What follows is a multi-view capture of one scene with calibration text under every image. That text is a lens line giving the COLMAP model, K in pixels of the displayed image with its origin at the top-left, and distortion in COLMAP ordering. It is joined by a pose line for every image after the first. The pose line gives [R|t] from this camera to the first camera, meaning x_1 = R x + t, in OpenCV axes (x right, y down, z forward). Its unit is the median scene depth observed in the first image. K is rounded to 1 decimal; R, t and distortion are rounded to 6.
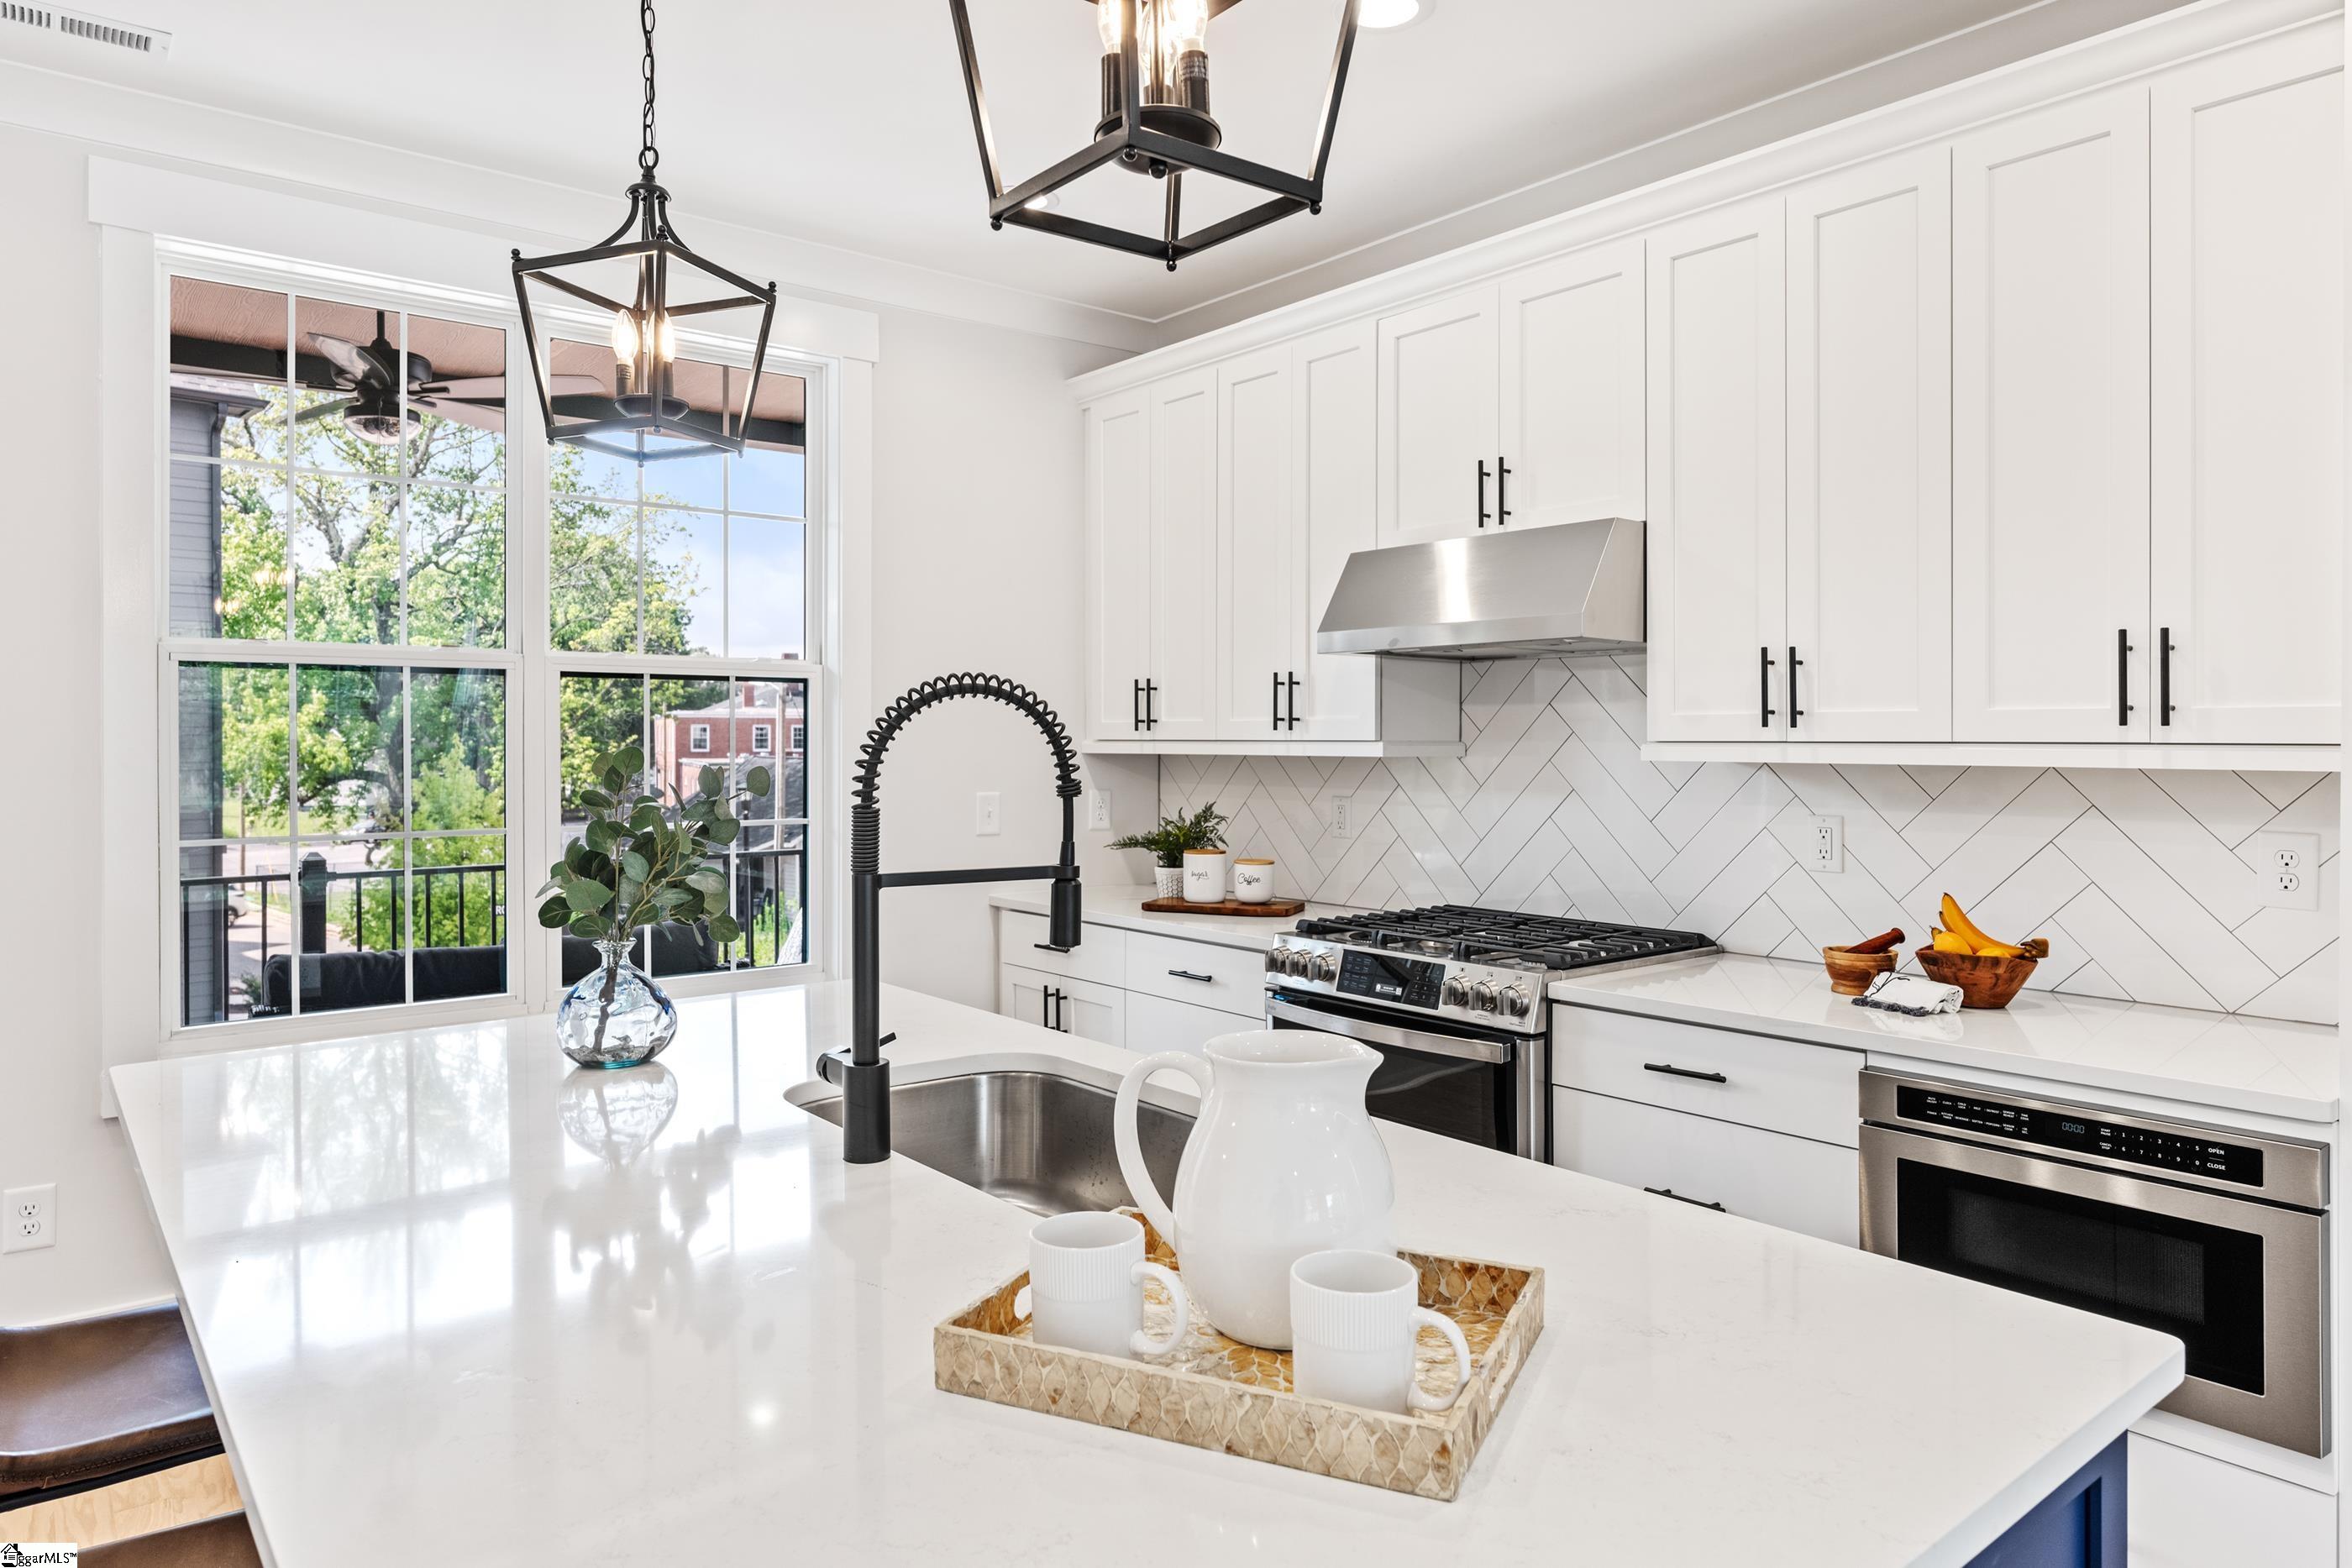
lens RADIAL K [[1449.9, 0, 1205.3], [0, 1449.9, 753.9], [0, 0, 1]] dist [0.017901, 0.000075]
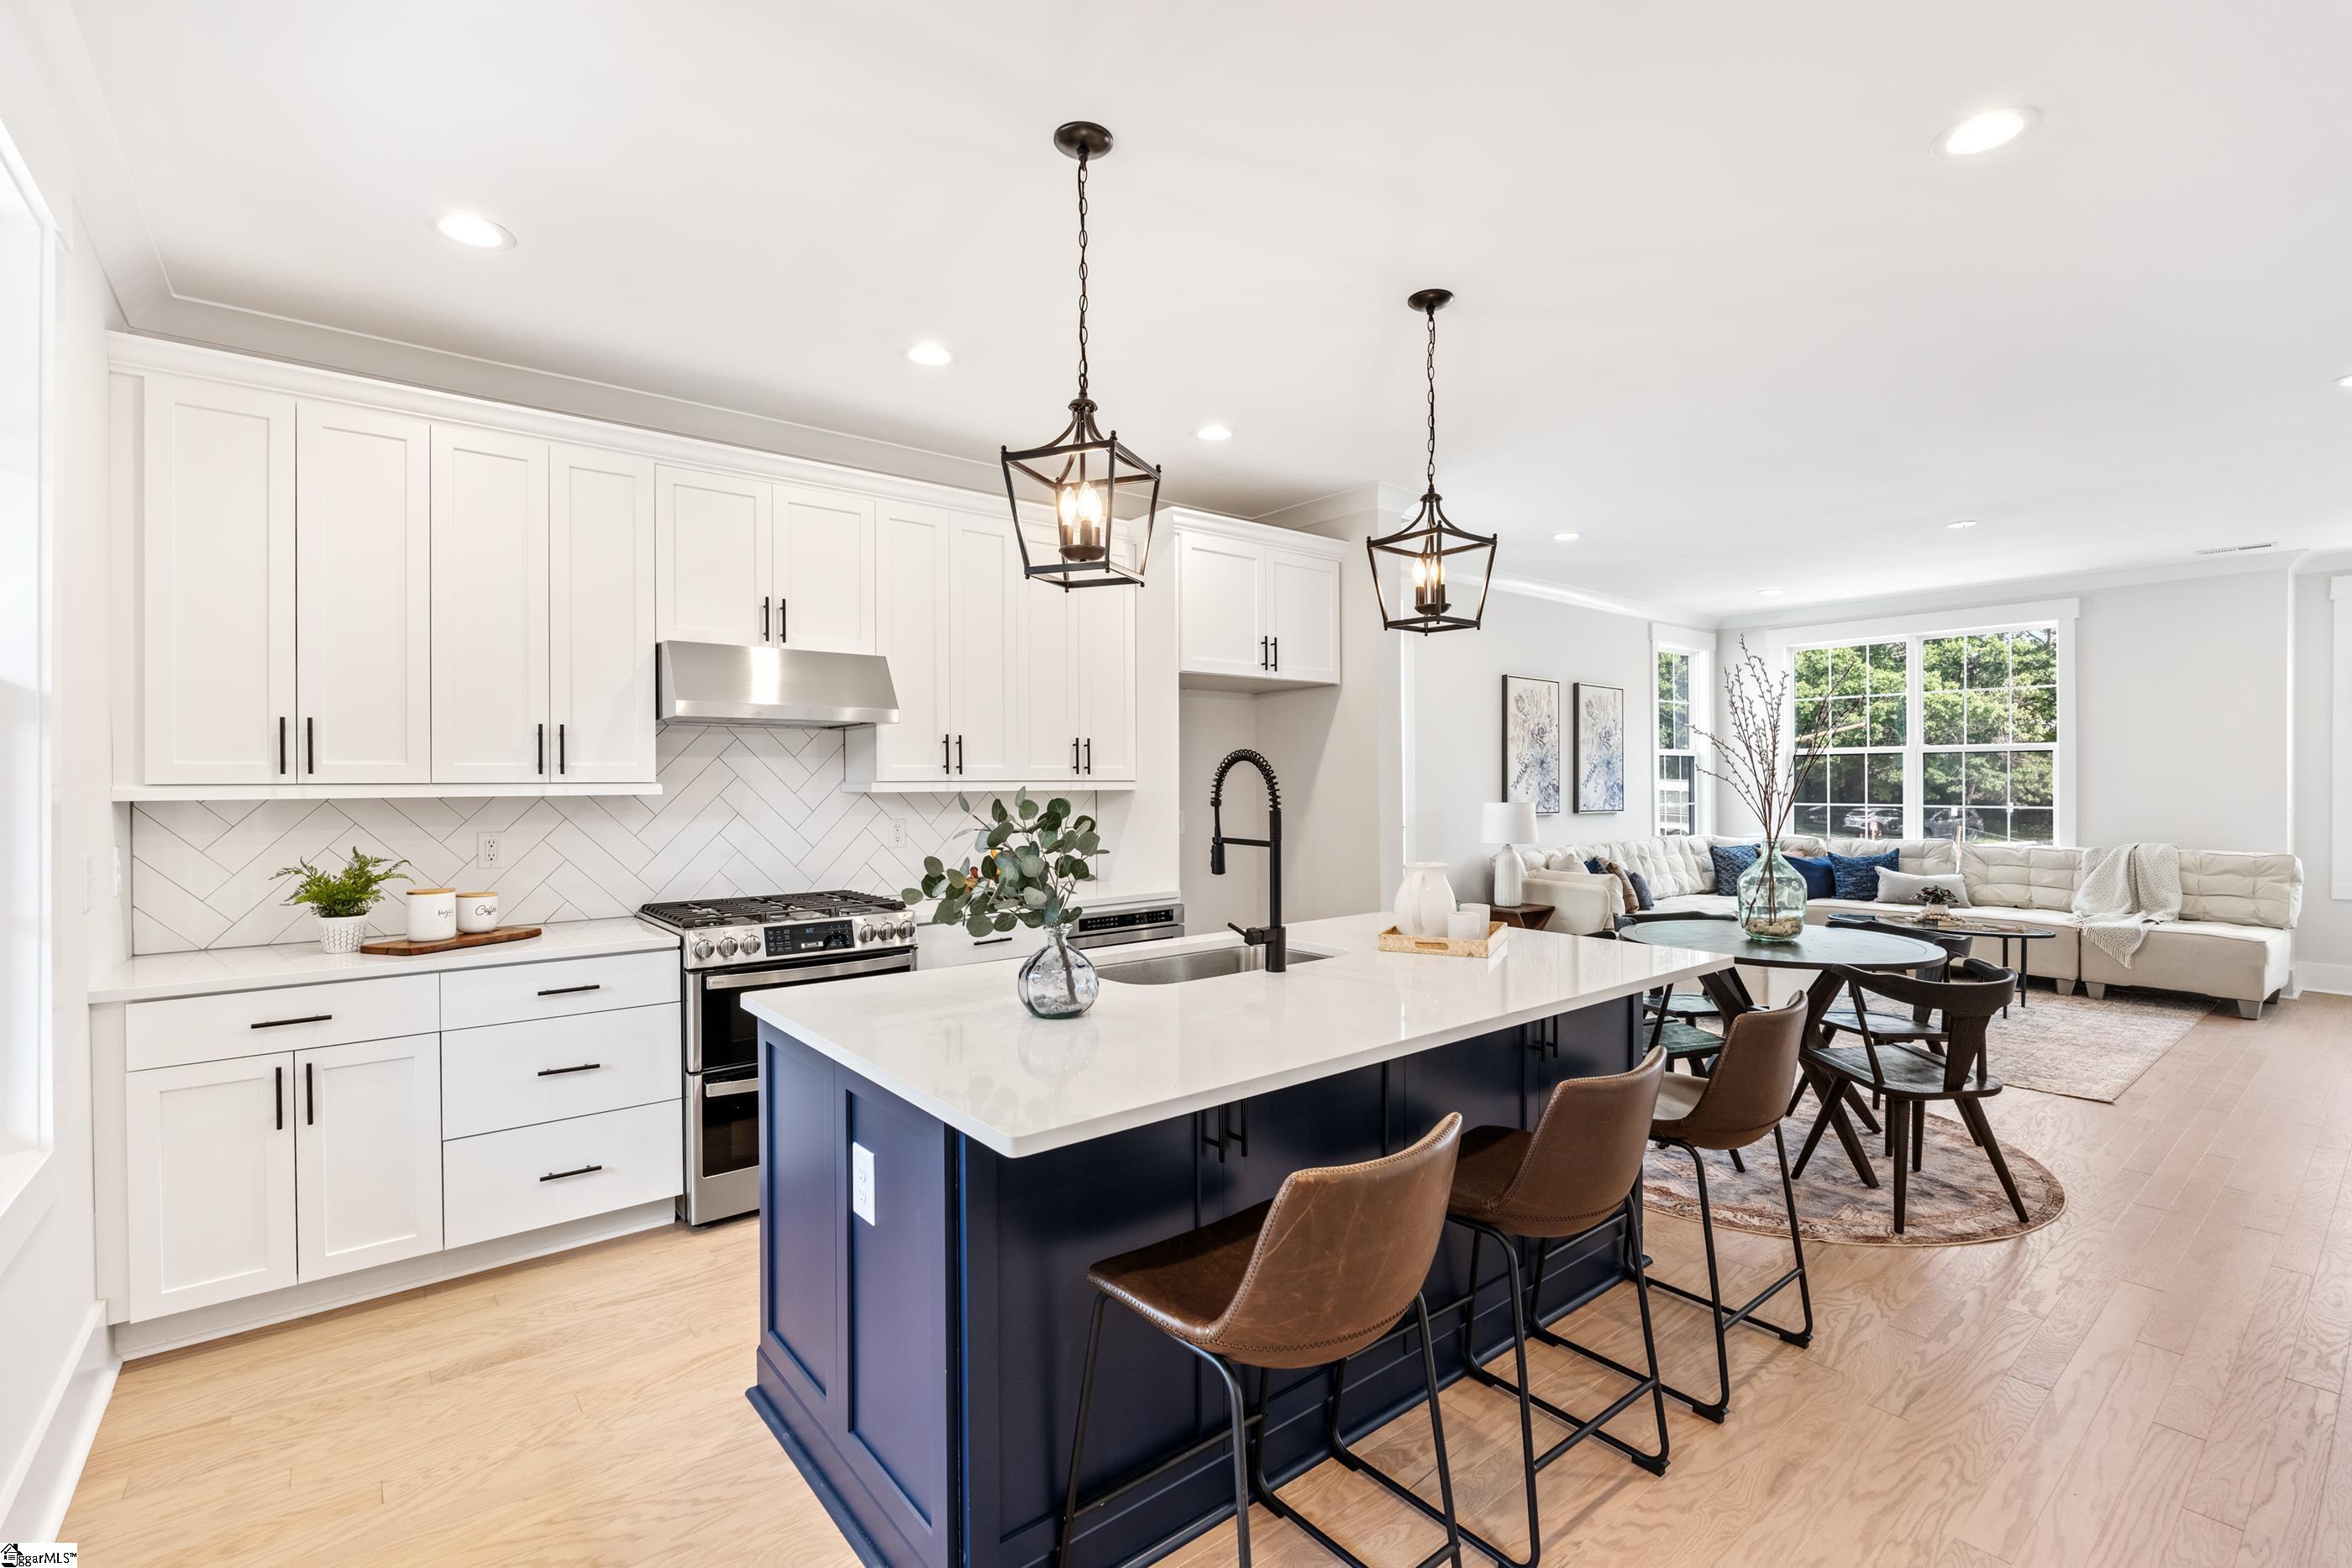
lens RADIAL K [[1028.0, 0, 1187.8], [0, 1028.0, 784.5], [0, 0, 1]] dist [-0.003188, -0.000815]
pose [[0.009756, -0.004178, 0.999944, -0.911140], [0.013963, 0.999894, 0.004041, -0.004820], [-0.999855, 0.013922, 0.009813, 0.570336]]
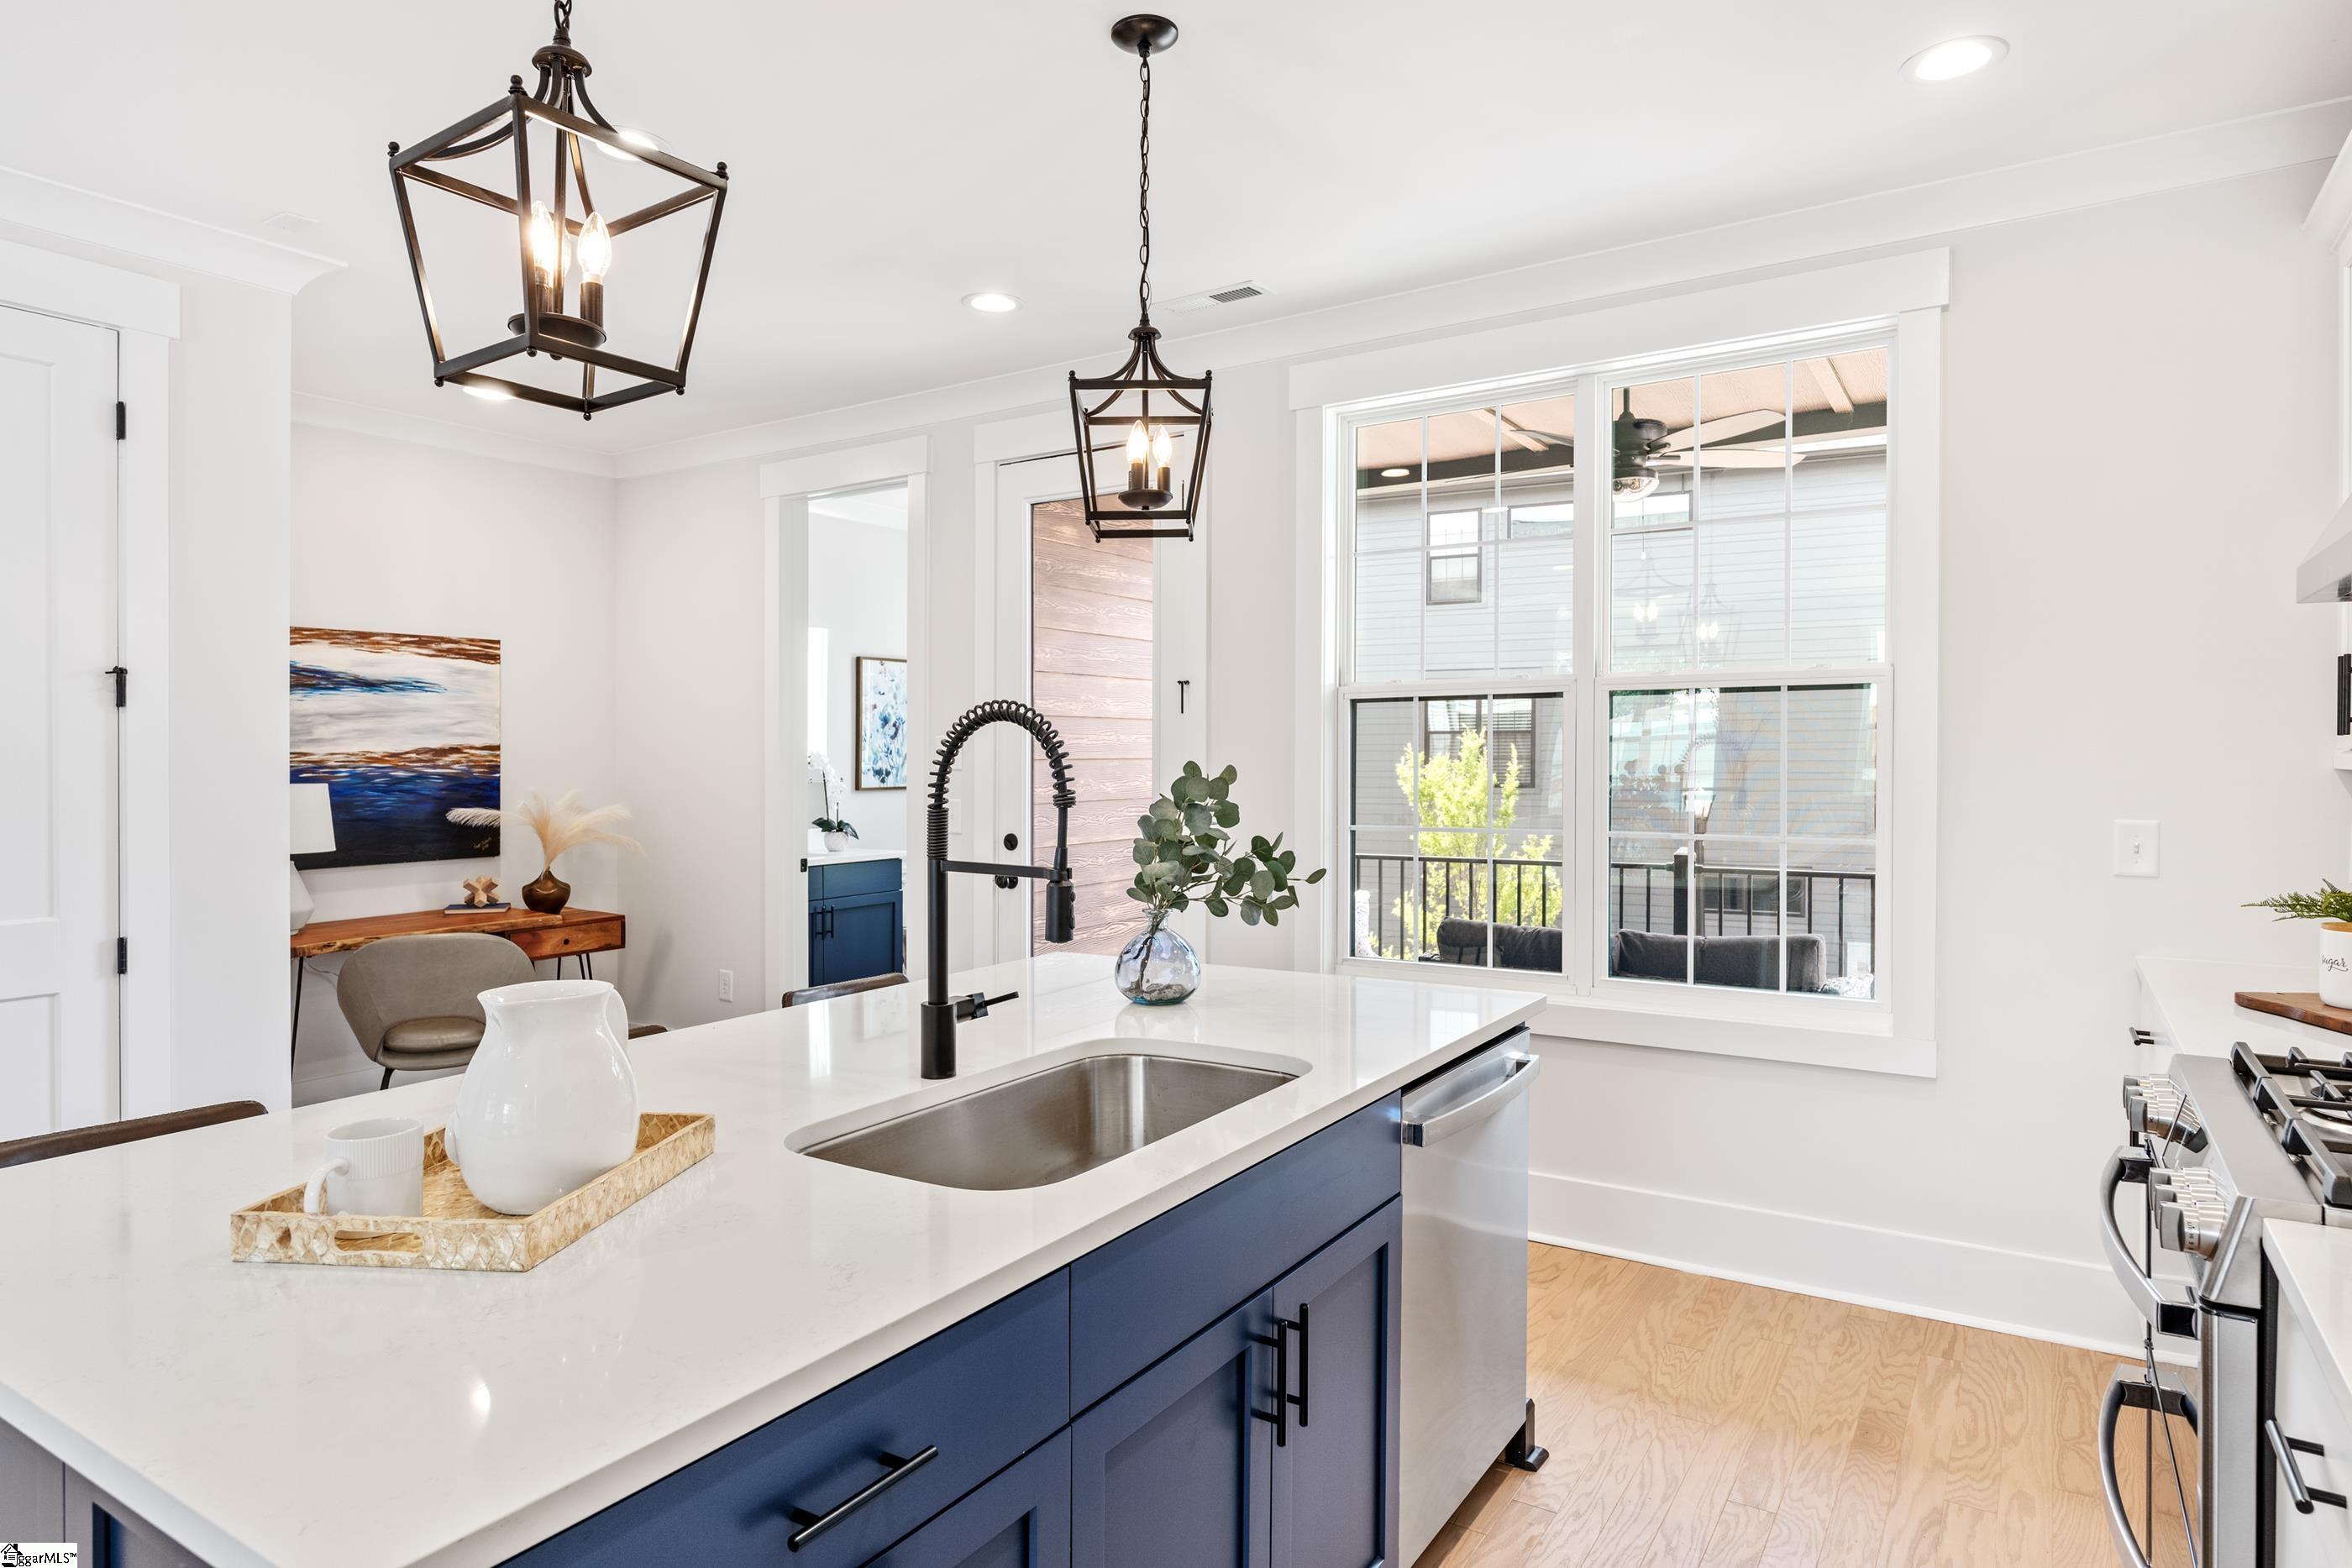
lens RADIAL K [[1370.5, 0, 1153.1], [0, 1370.5, 770.5], [0, 0, 1]] dist [-0.022624, -0.000228]
pose [[0.294702, 0.012434, -0.955508, 0.521299], [-0.006733, 0.999918, 0.010935, -0.006884], [0.955565, 0.003211, 0.294762, 0.431642]]
